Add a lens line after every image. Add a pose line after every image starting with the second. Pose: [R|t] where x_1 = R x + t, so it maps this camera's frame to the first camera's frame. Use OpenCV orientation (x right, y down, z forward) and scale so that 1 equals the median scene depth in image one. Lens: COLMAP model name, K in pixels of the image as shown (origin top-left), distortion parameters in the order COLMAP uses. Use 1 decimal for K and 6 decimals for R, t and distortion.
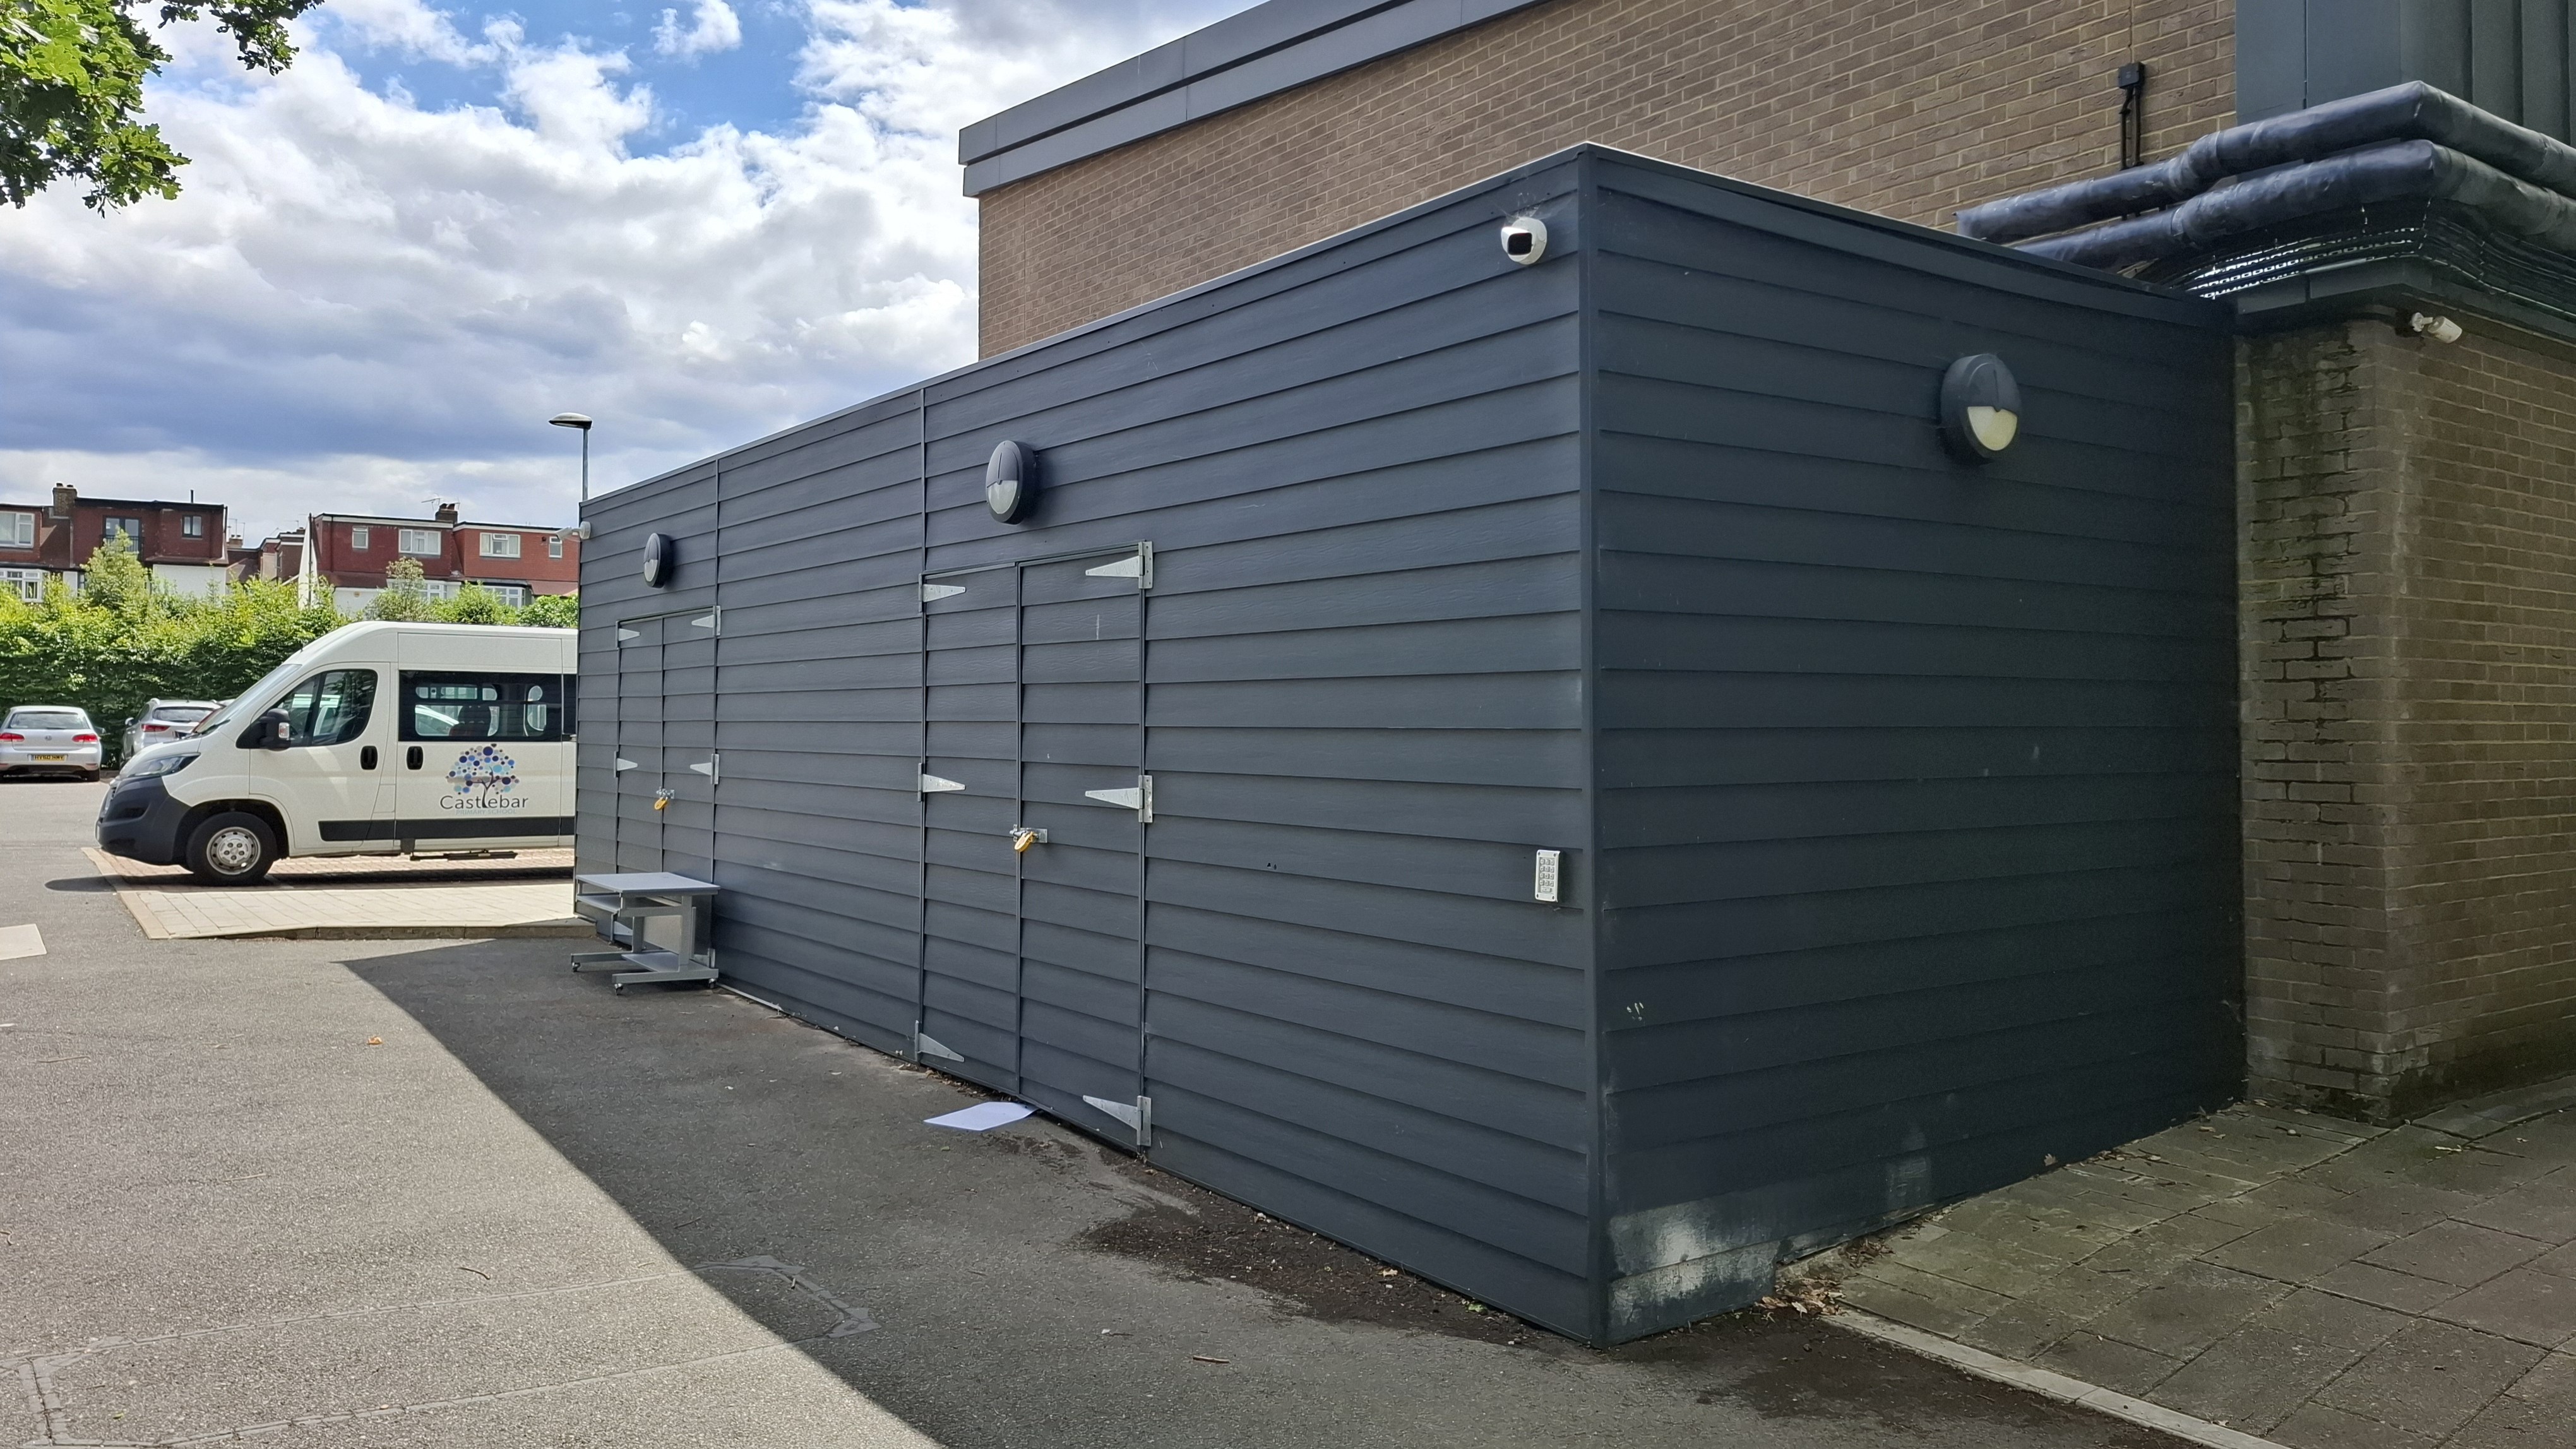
lens RADIAL K [[1866.6, 0, 1308.9], [0, 1866.6, 714.5], [0, 0, 1]] dist [0.037550, -0.057606]
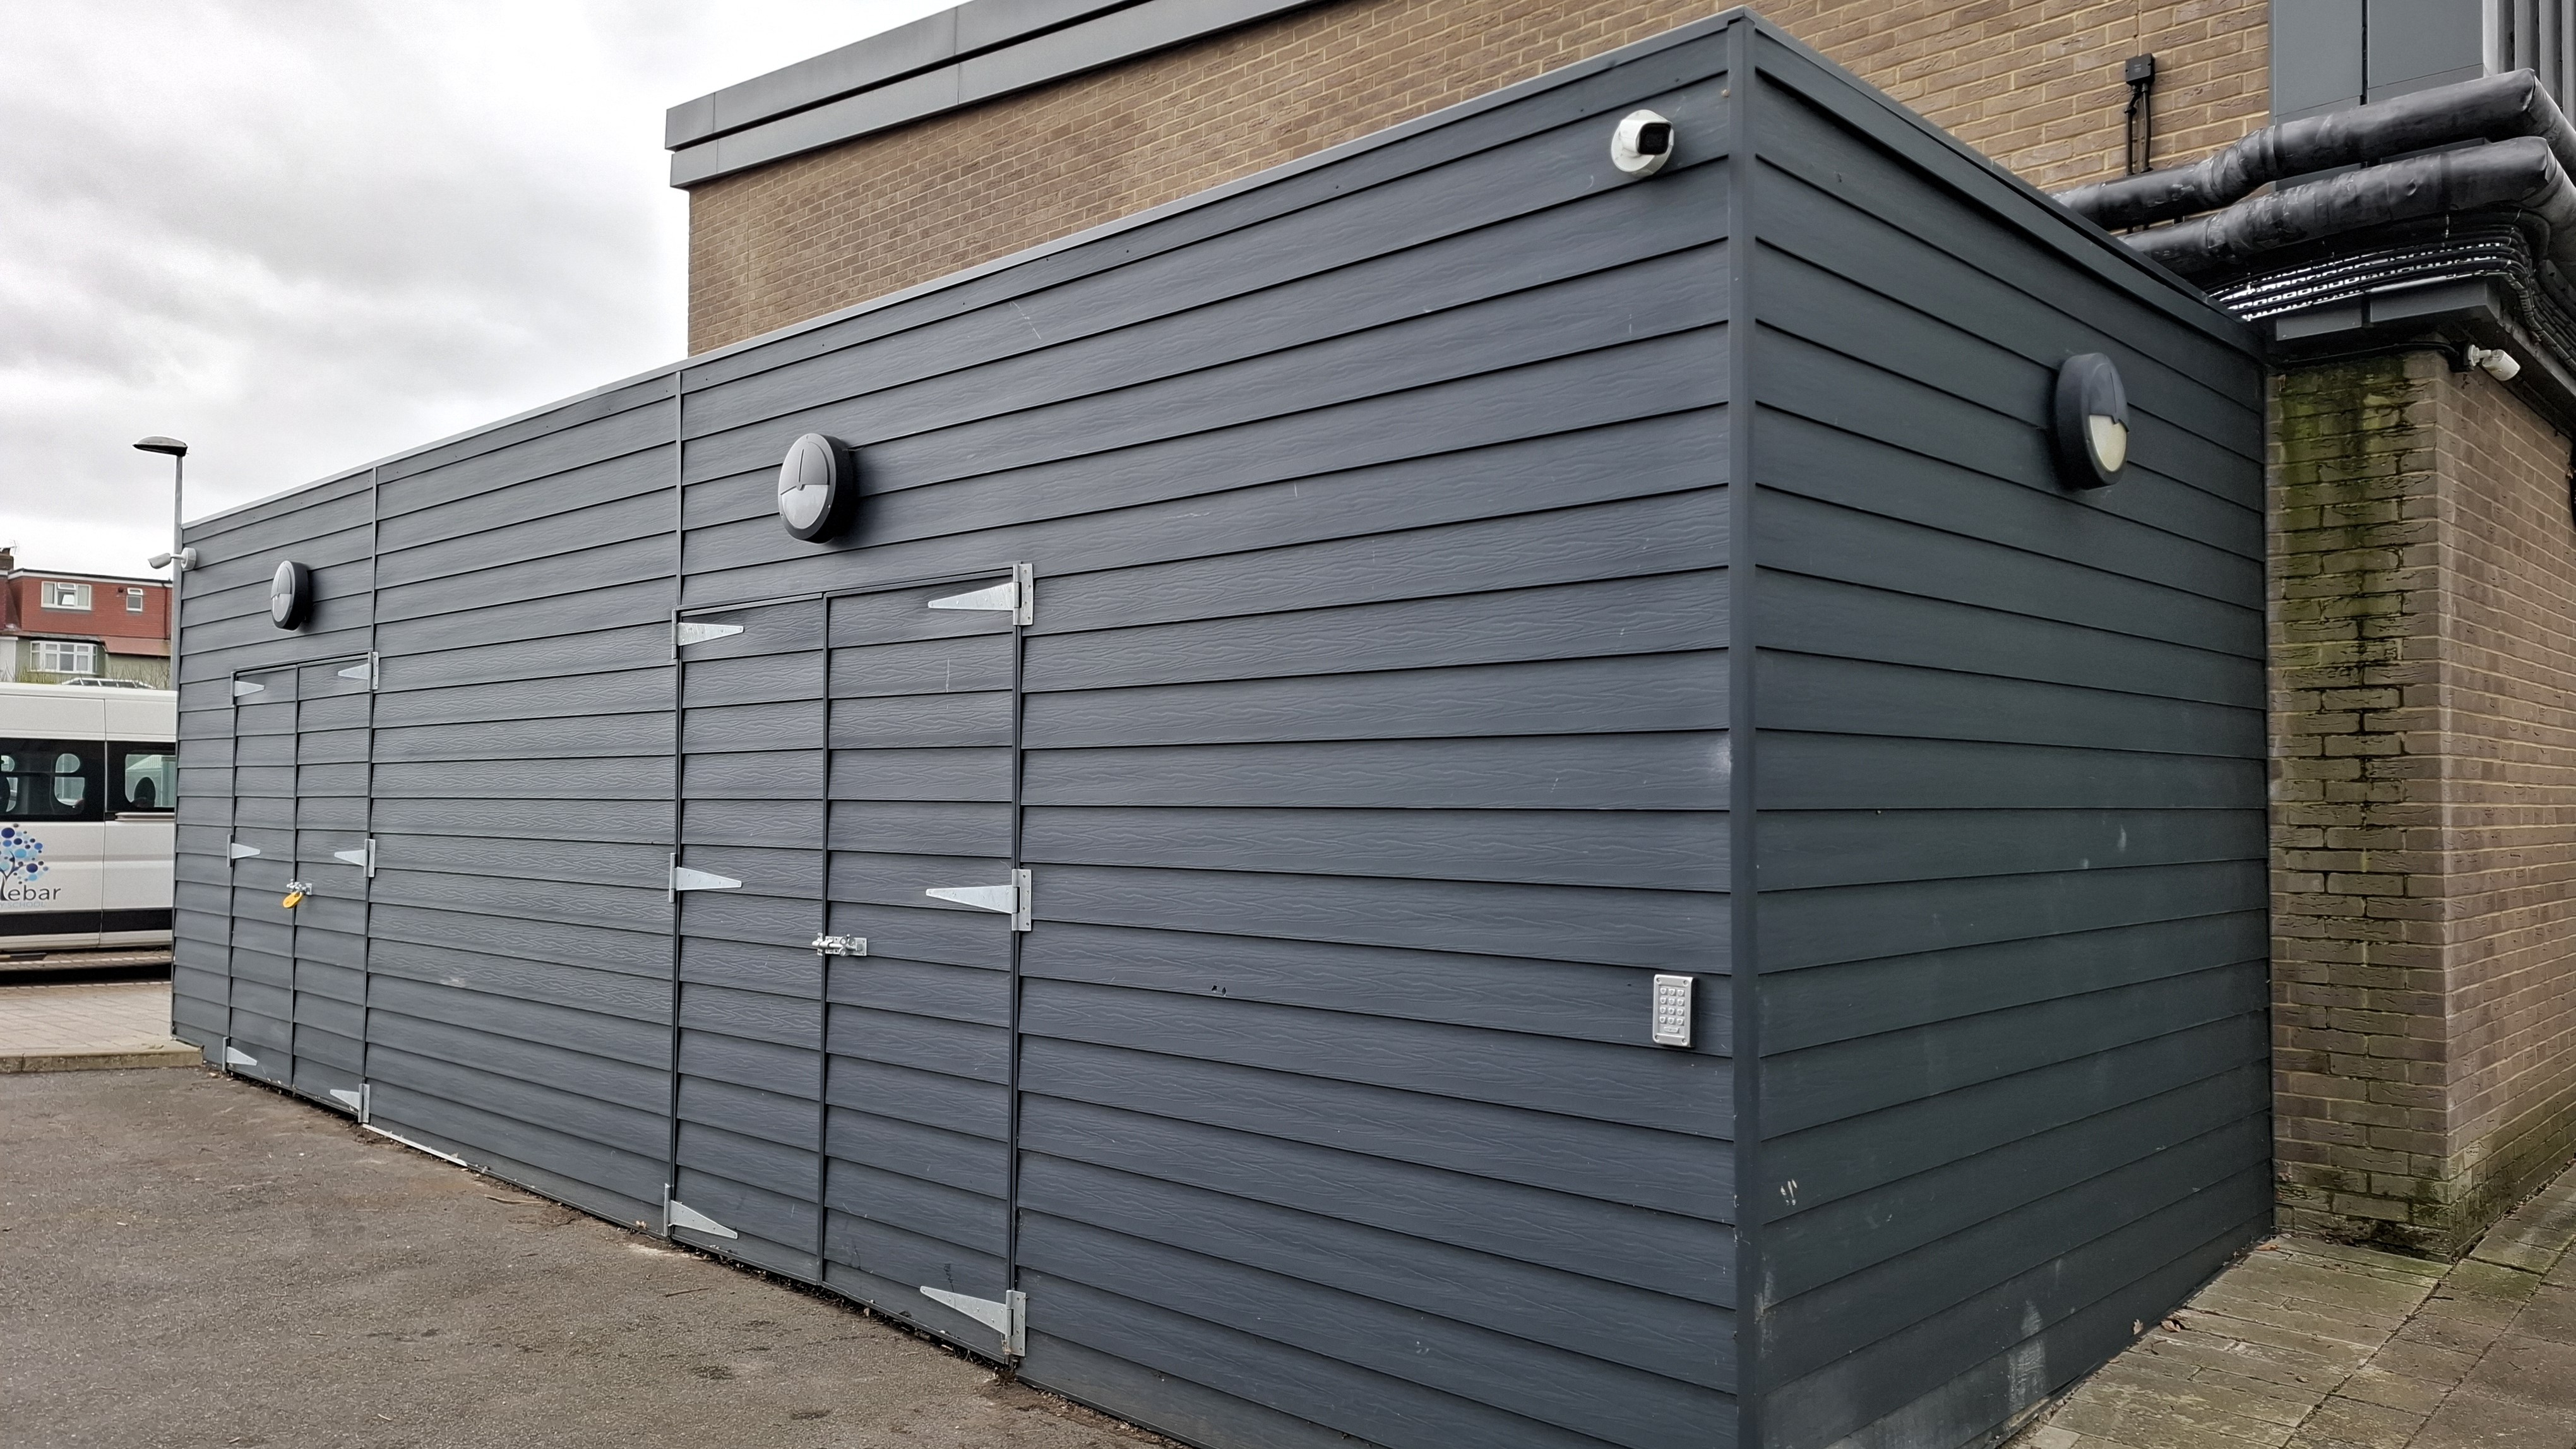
lens RADIAL K [[1866.6, 0, 1336.8], [0, 1866.6, 785.8], [0, 0, 1]] dist [0.037550, -0.057606]
pose [[0.981873, 0.005453, 0.189460, -0.101634], [-0.004408, 0.999973, -0.005939, 0.002521], [-0.189487, 0.004996, 0.981870, 0.218116]]
